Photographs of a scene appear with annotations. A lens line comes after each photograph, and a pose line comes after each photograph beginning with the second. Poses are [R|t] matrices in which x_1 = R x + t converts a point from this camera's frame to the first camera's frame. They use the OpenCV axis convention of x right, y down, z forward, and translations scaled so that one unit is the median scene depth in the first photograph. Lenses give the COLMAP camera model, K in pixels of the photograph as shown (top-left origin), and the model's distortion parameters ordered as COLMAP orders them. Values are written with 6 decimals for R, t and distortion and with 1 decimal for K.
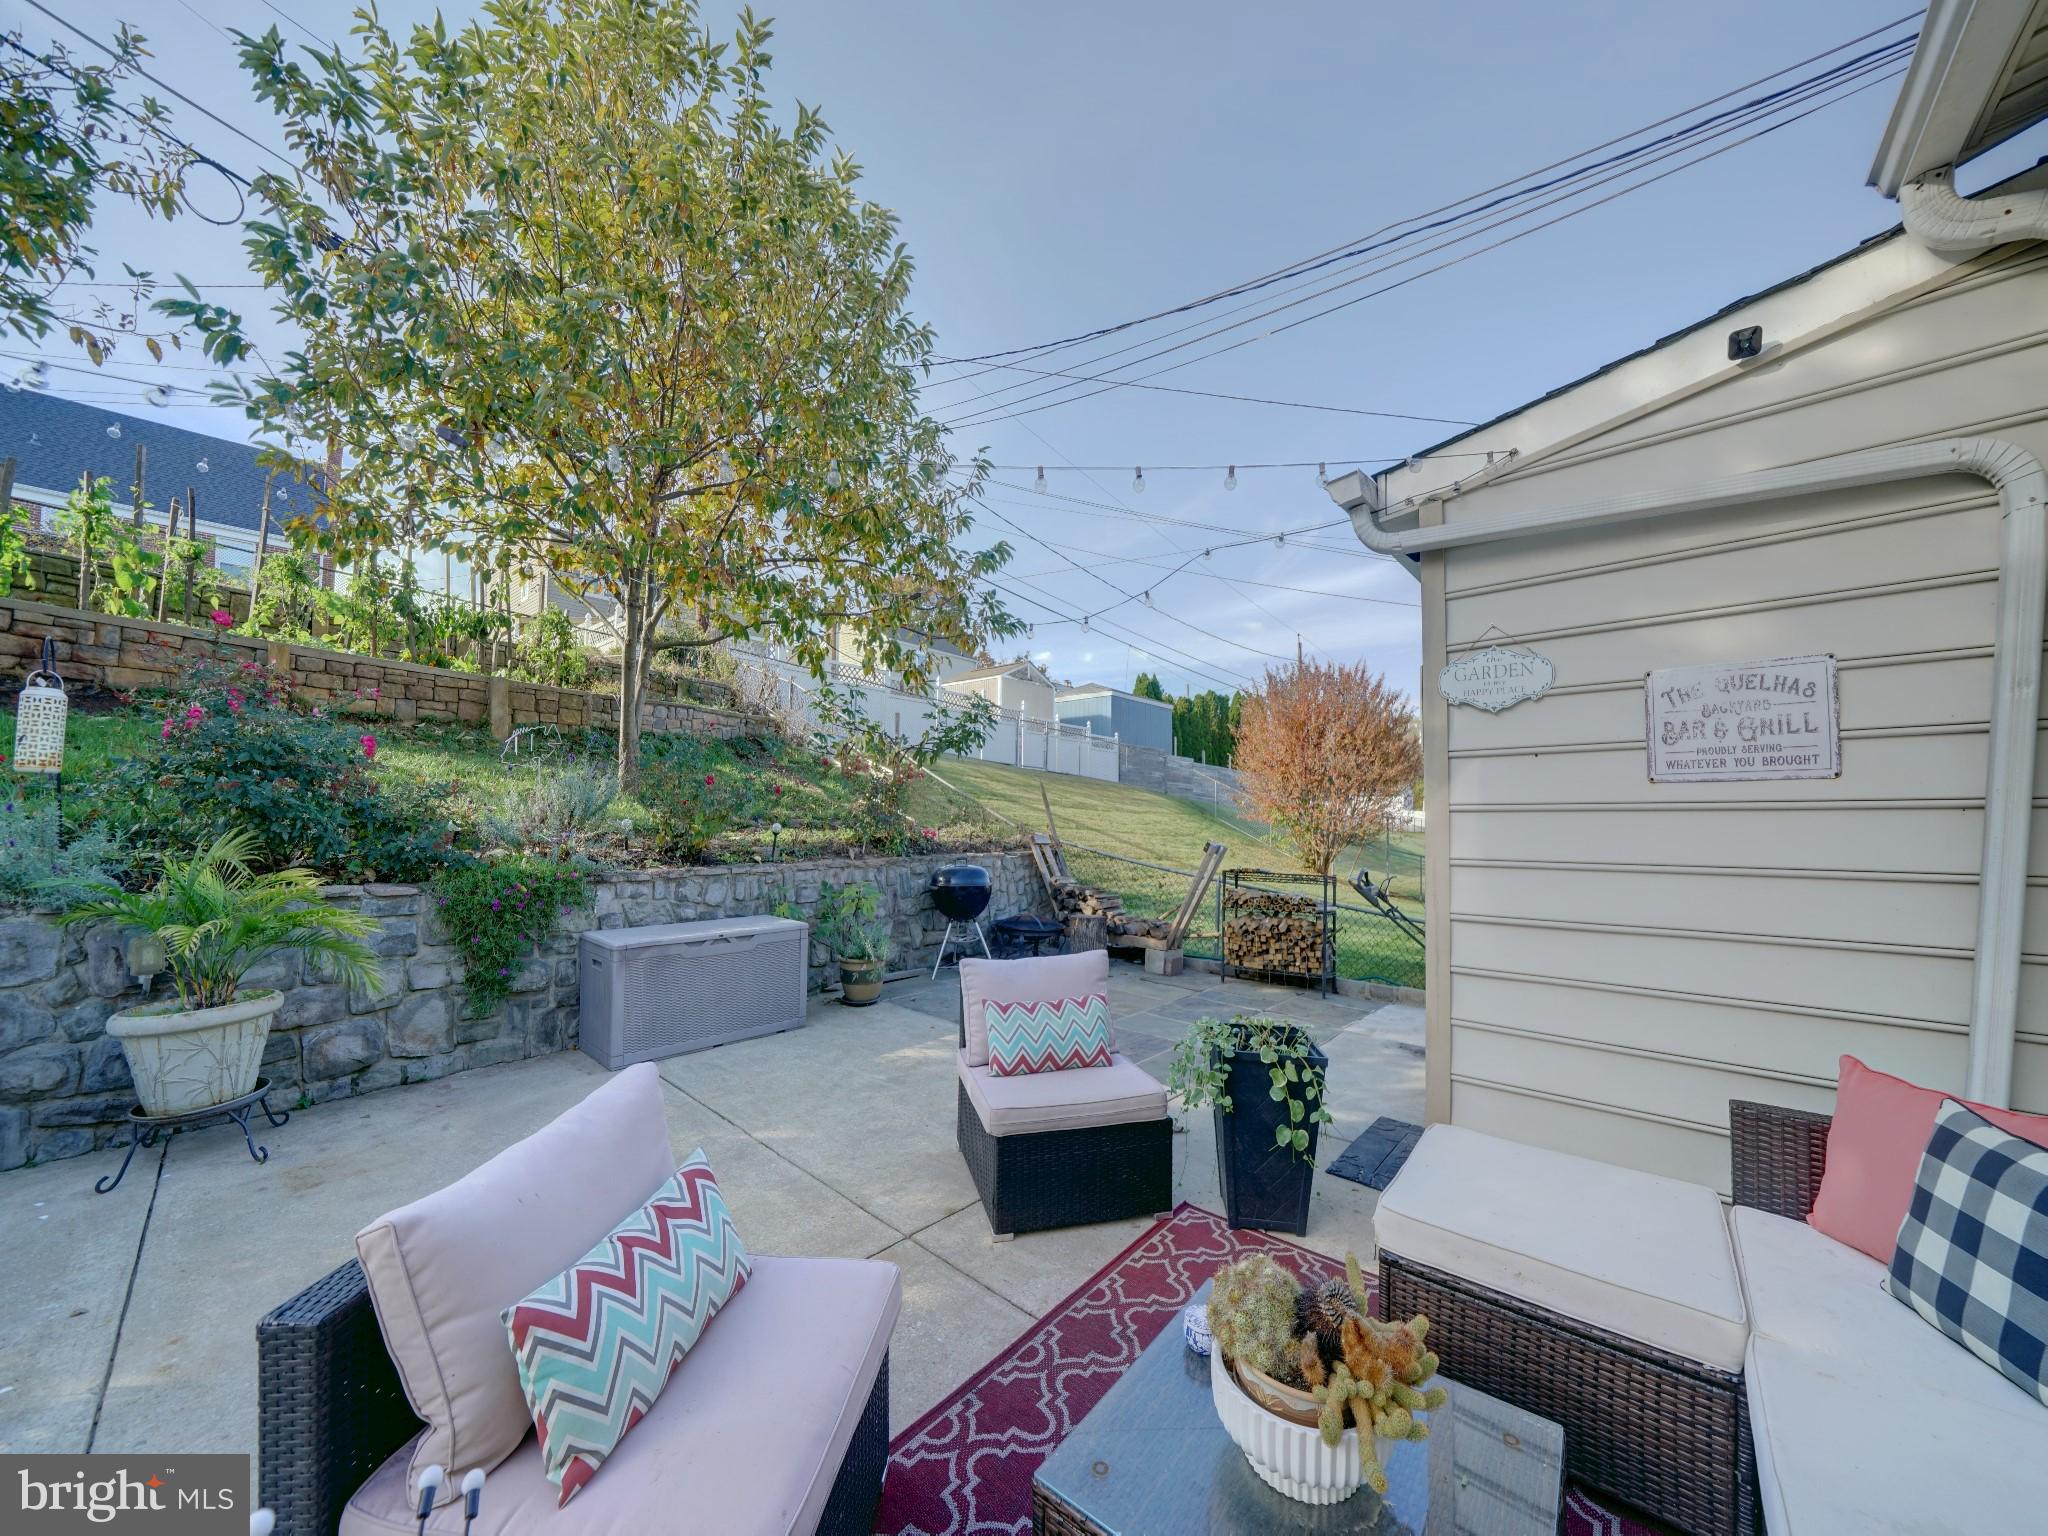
lens RADIAL K [[723.5, 0, 1029.8], [0, 723.5, 800.2], [0, 0, 1]] dist [-0.019682, 0.002410]
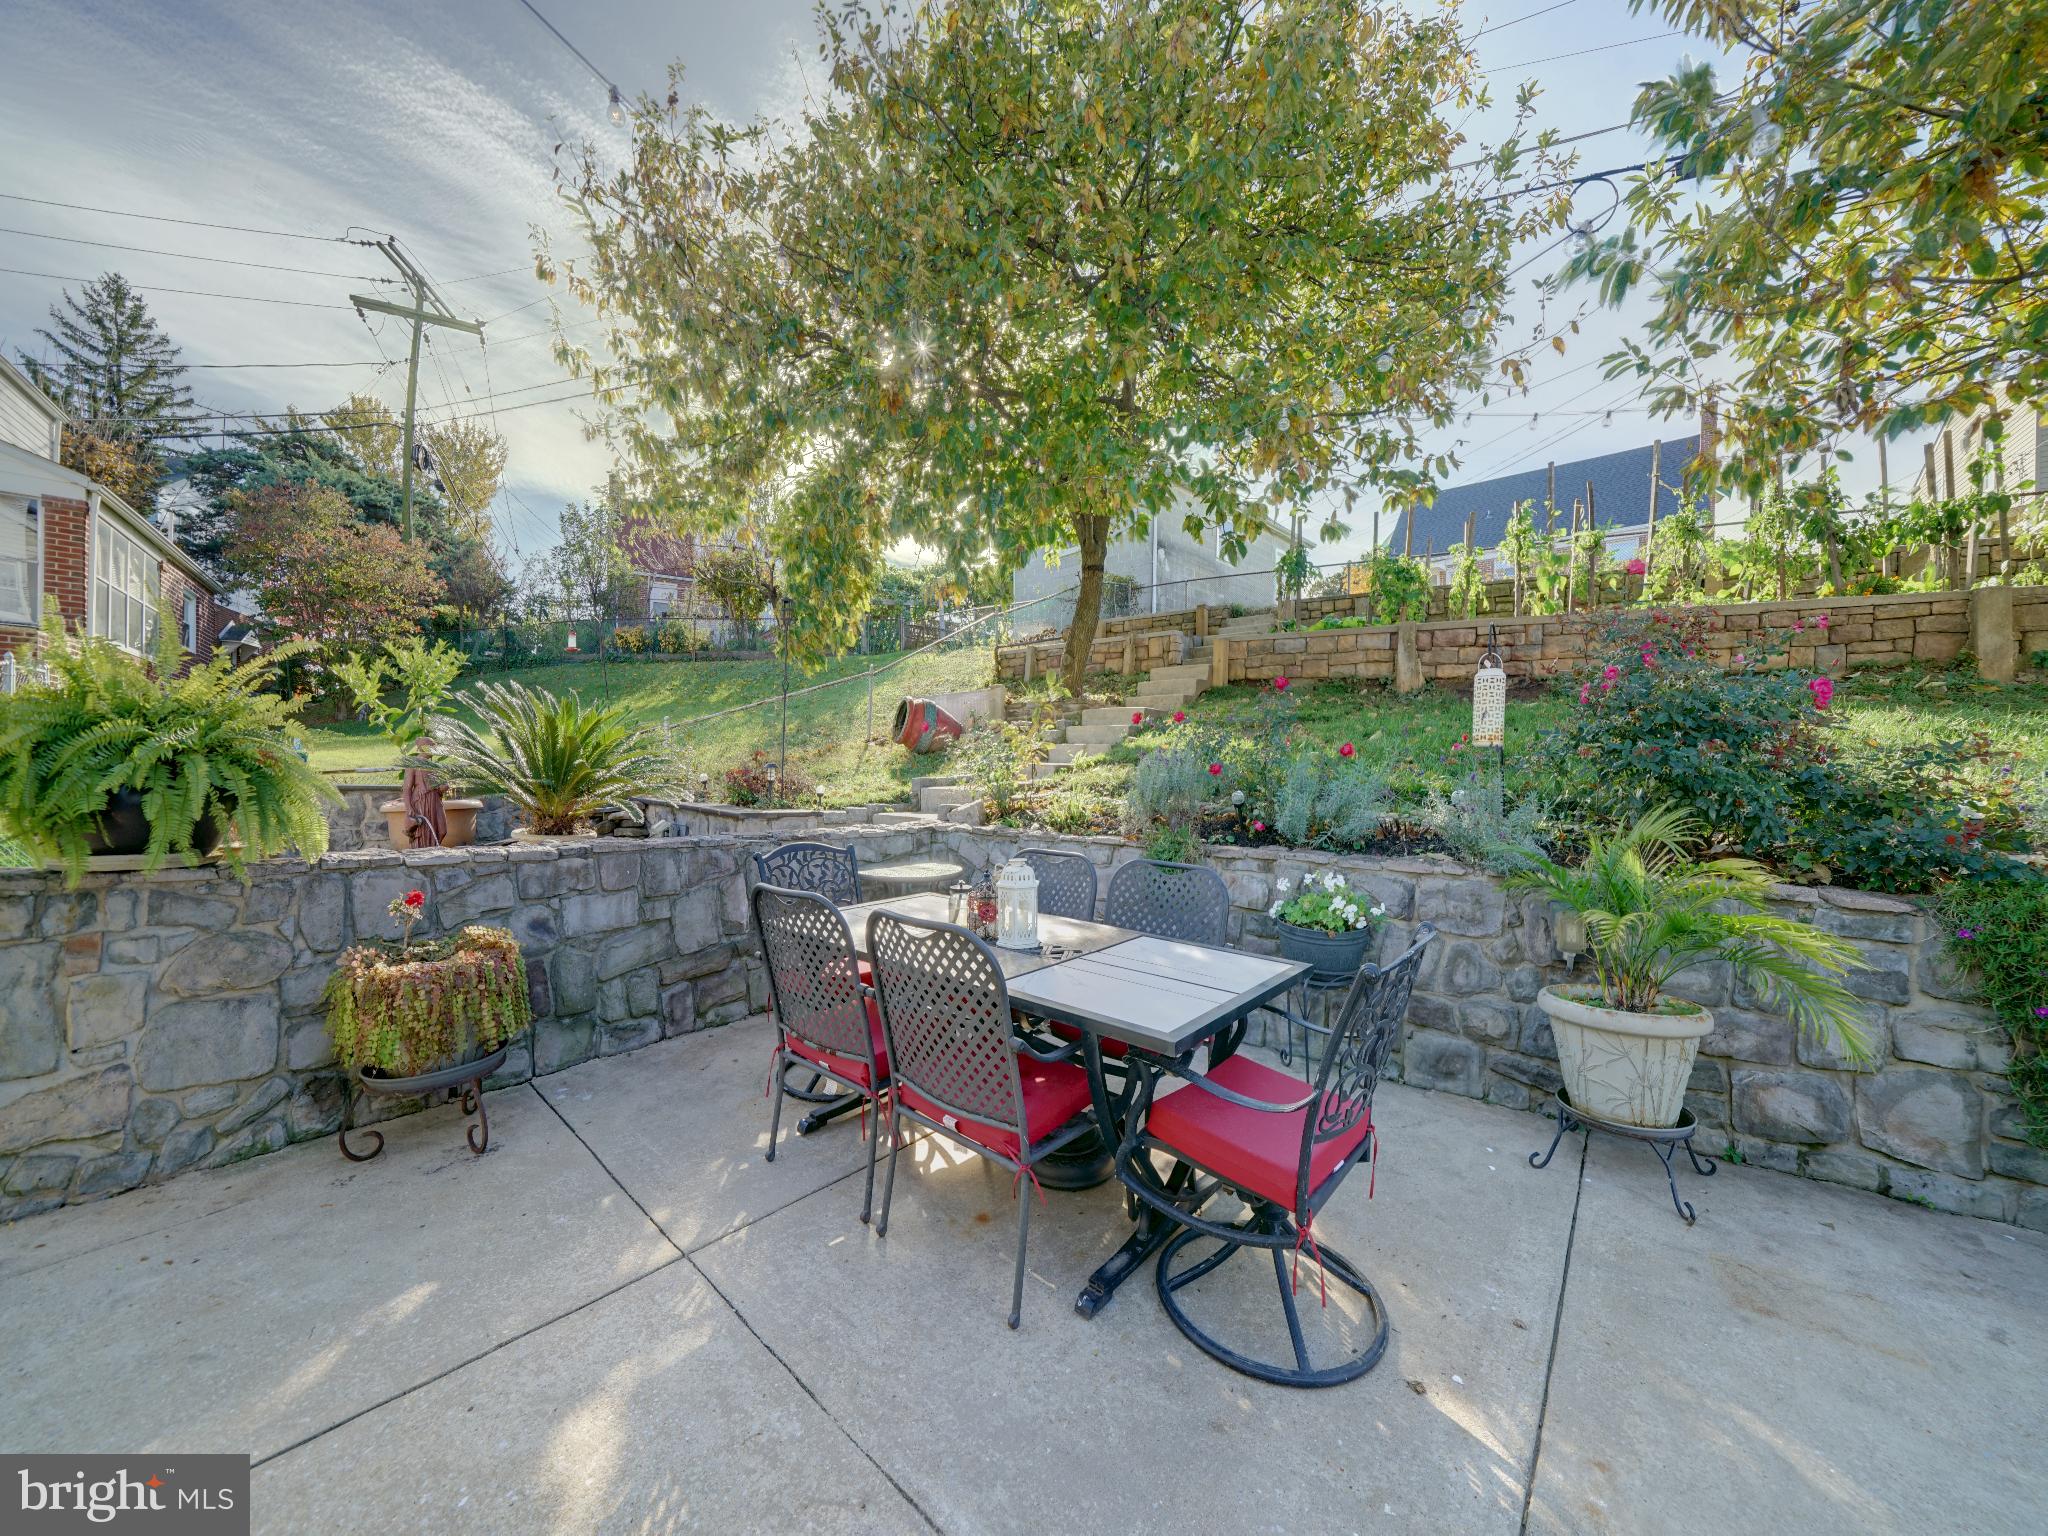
lens RADIAL K [[723.5, 0, 995.6], [0, 723.5, 767.1], [0, 0, 1]] dist [-0.019682, 0.002410]
pose [[0.004876, -0.019460, -0.999799, -0.225947], [0.002472, 0.999808, -0.019448, 0.010106], [0.999985, -0.002376, 0.004923, 0.172219]]
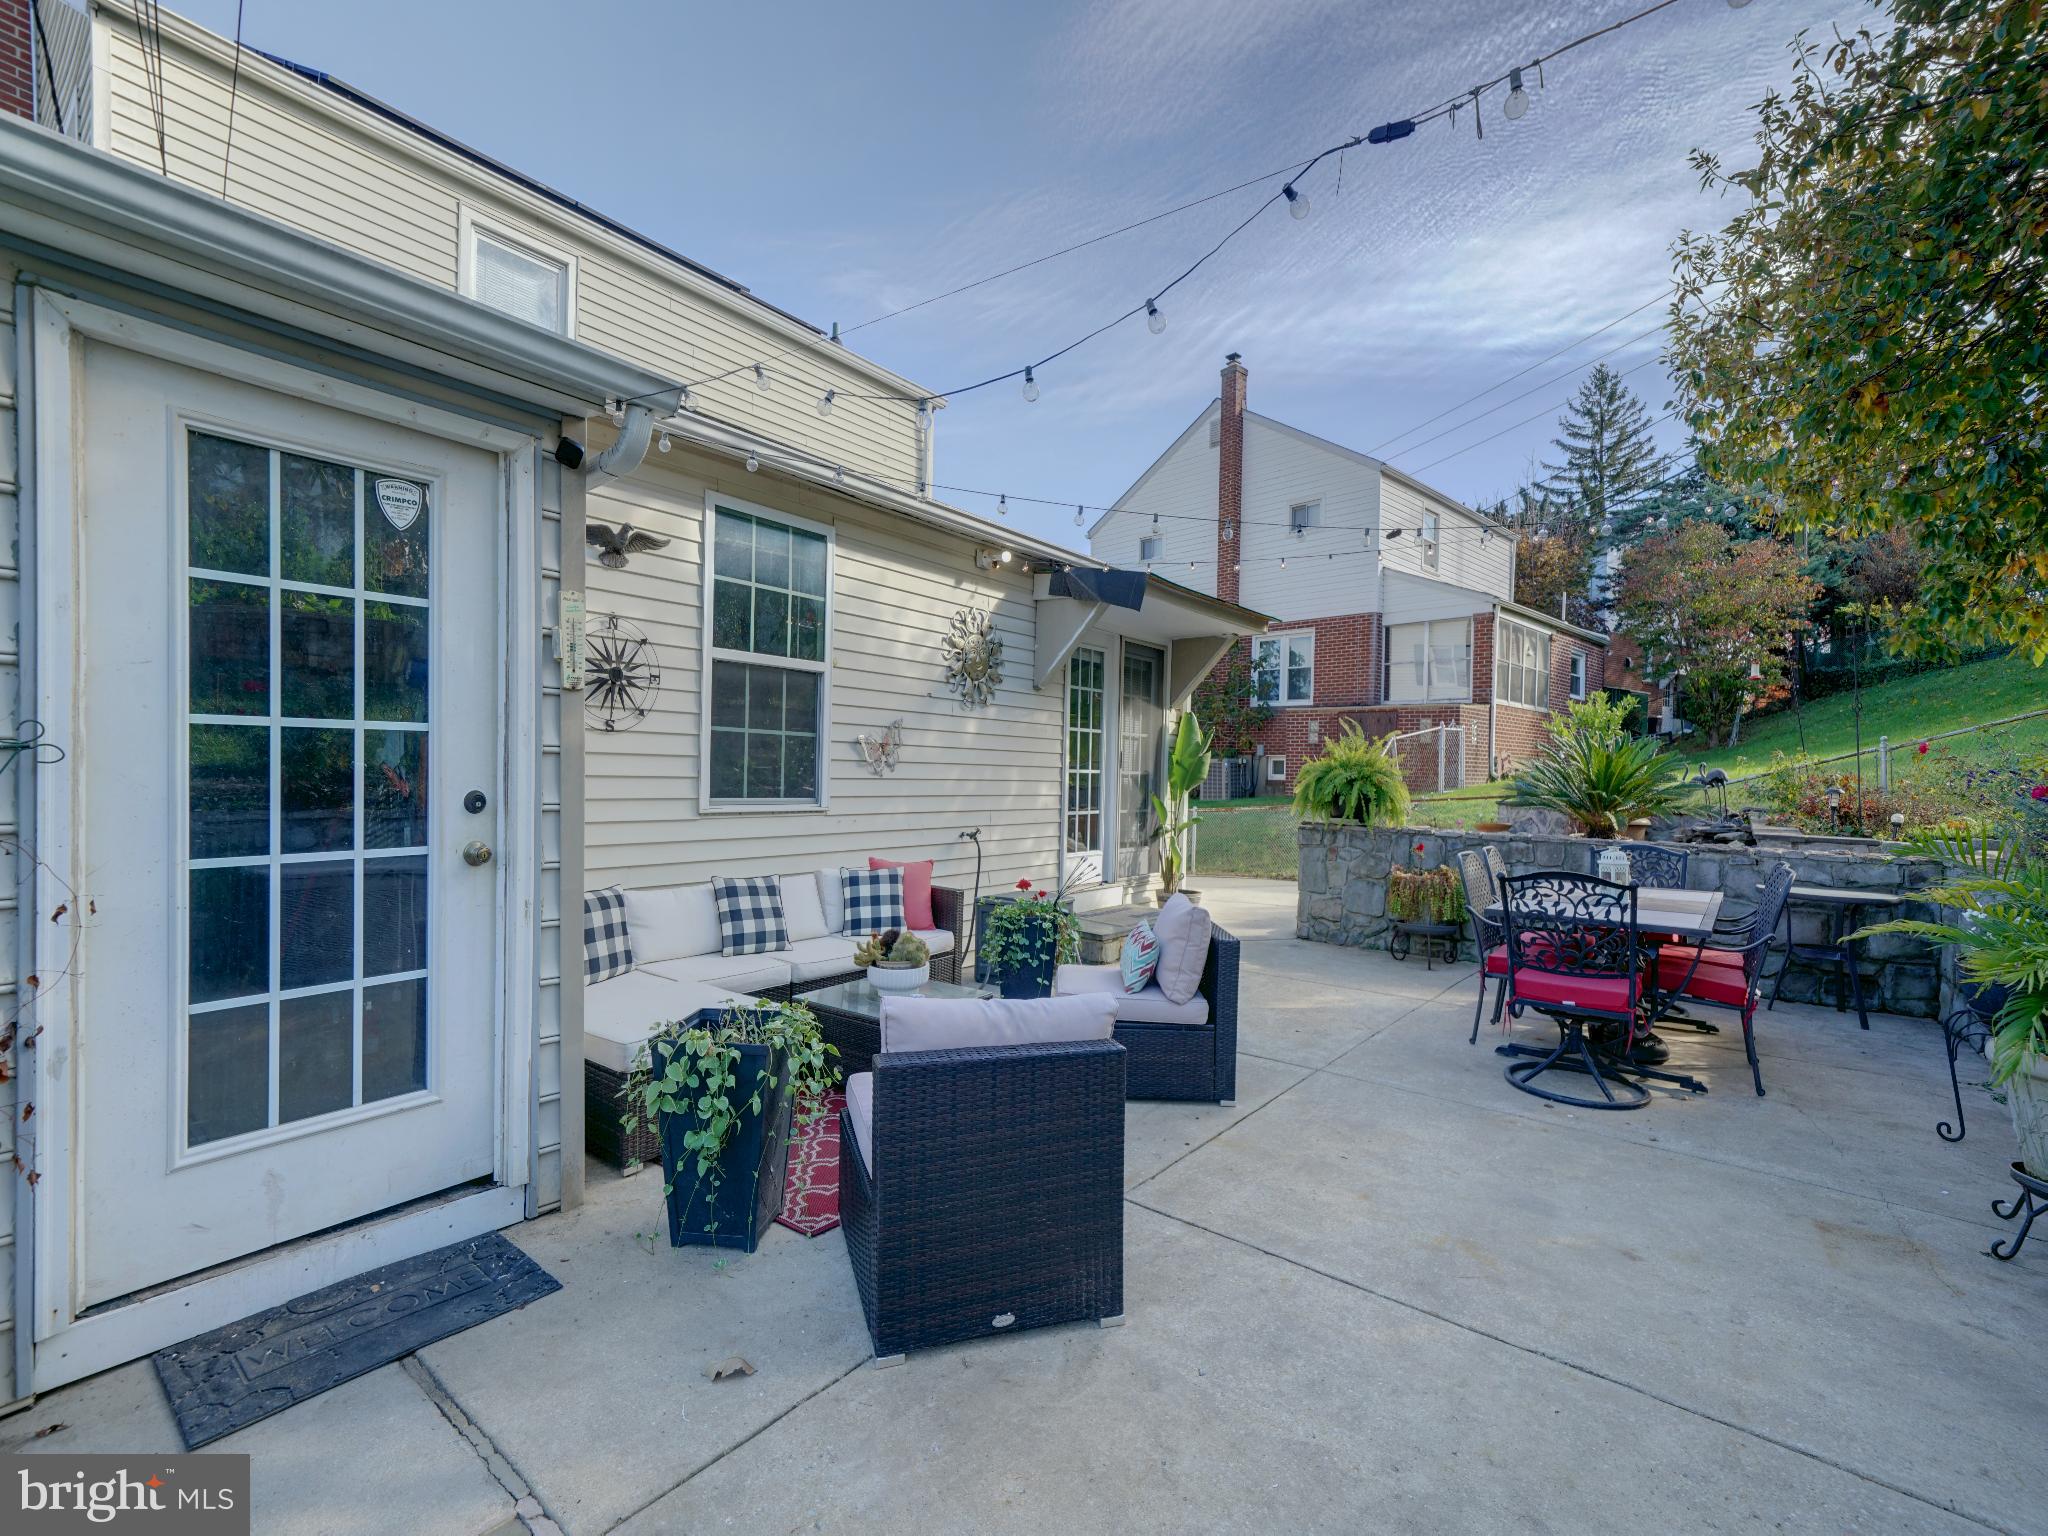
lens RADIAL K [[889.9, 0, 1028.5], [0, 889.9, 757.9], [0, 0, 1]] dist [0.002686, 0.000555]
pose [[-0.996940, -0.034984, -0.069905, 0.050591], [-0.032743, 0.998920, -0.032954, 0.024936], [0.070982, -0.030564, -0.997009, 1.532811]]
